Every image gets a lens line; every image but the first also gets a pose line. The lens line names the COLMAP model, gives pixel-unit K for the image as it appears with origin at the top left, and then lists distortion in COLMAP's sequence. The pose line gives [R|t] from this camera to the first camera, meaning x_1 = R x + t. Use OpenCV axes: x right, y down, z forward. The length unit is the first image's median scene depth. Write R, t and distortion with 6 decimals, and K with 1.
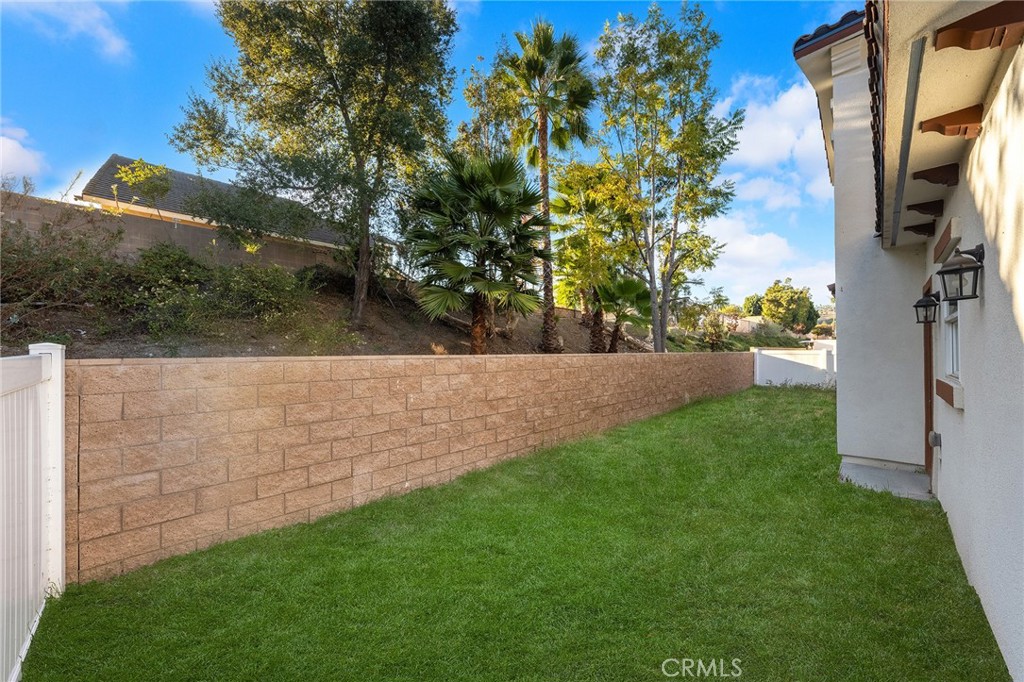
lens RADIAL K [[359.6, 0, 508.5], [0, 359.6, 347.4], [0, 0, 1]] dist [-0.000761, -0.000463]
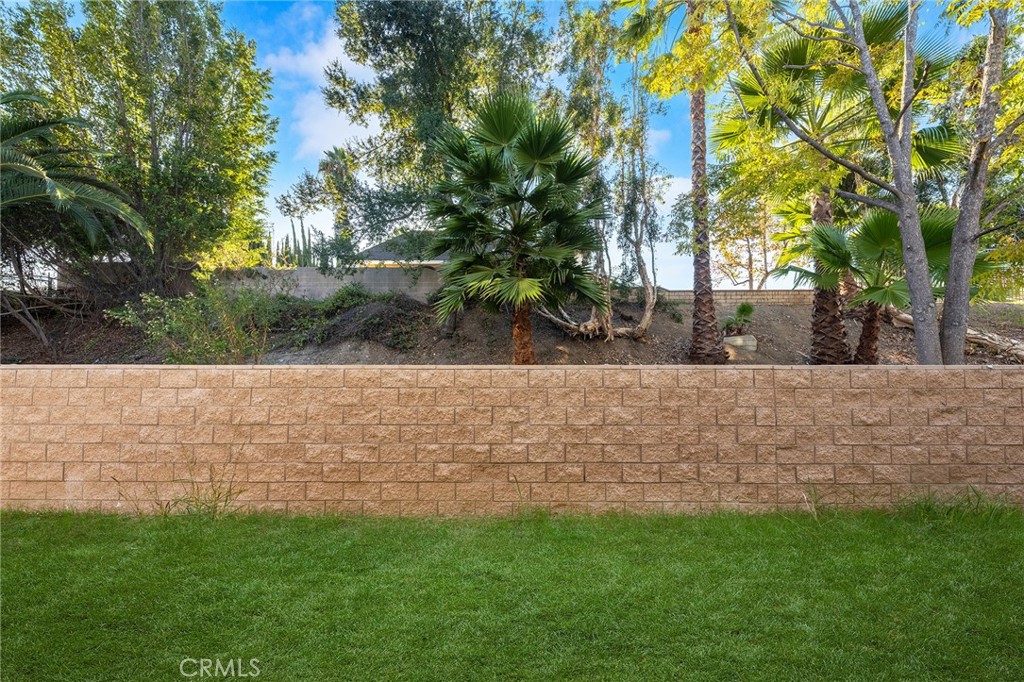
lens RADIAL K [[359.6, 0, 512.9], [0, 359.6, 341.1], [0, 0, 1]] dist [-0.000761, -0.000463]
pose [[0.713288, -0.032594, -0.700113, 0.891183], [0.006024, 0.999166, -0.040379, 0.002909], [0.700845, 0.024584, 0.712890, 0.838410]]
